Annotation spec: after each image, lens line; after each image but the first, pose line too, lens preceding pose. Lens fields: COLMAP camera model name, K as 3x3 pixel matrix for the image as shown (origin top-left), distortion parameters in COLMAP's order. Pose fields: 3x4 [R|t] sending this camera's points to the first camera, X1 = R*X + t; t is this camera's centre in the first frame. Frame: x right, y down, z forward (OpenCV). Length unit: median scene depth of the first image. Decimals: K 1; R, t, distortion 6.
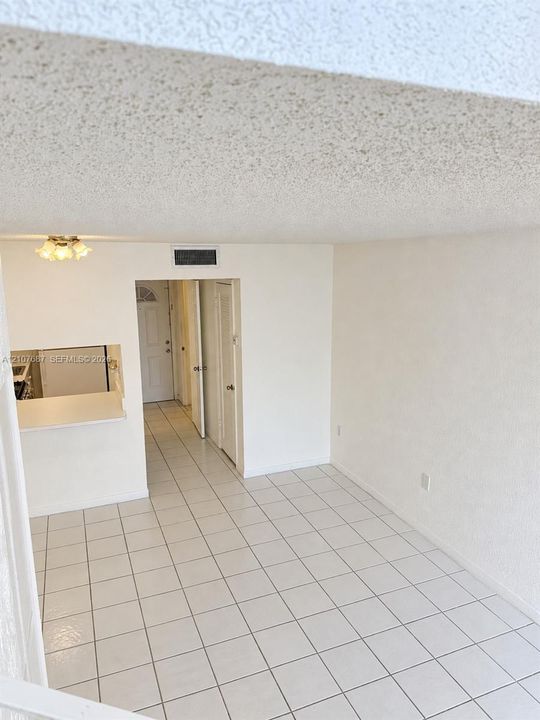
lens RADIAL K [[511.1, 0, 271.2], [0, 511.1, 360.0], [0, 0, 1]] dist [-0.007317, -0.004916]
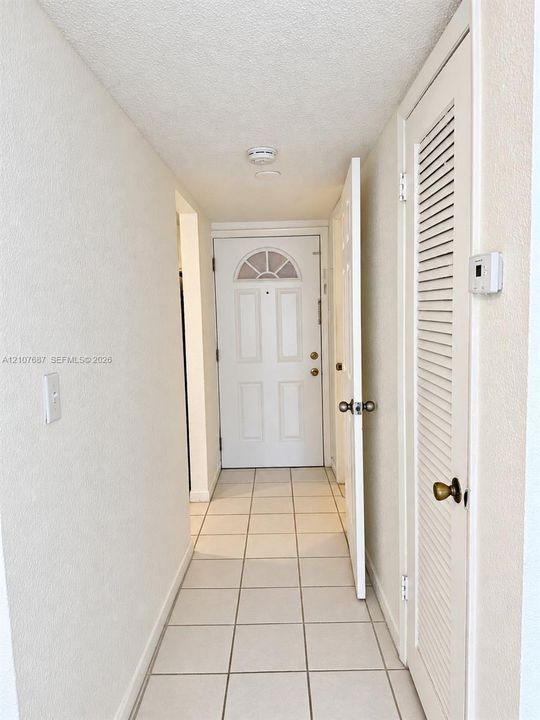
lens RADIAL K [[511.1, 0, 269.4], [0, 511.1, 359.2], [0, 0, 1]] dist [-0.007317, -0.004916]
pose [[0.925104, 0.017502, -0.379310, -0.057606], [-0.049048, 0.996076, -0.073663, 0.012309], [0.376533, 0.086751, 0.922333, 0.622990]]
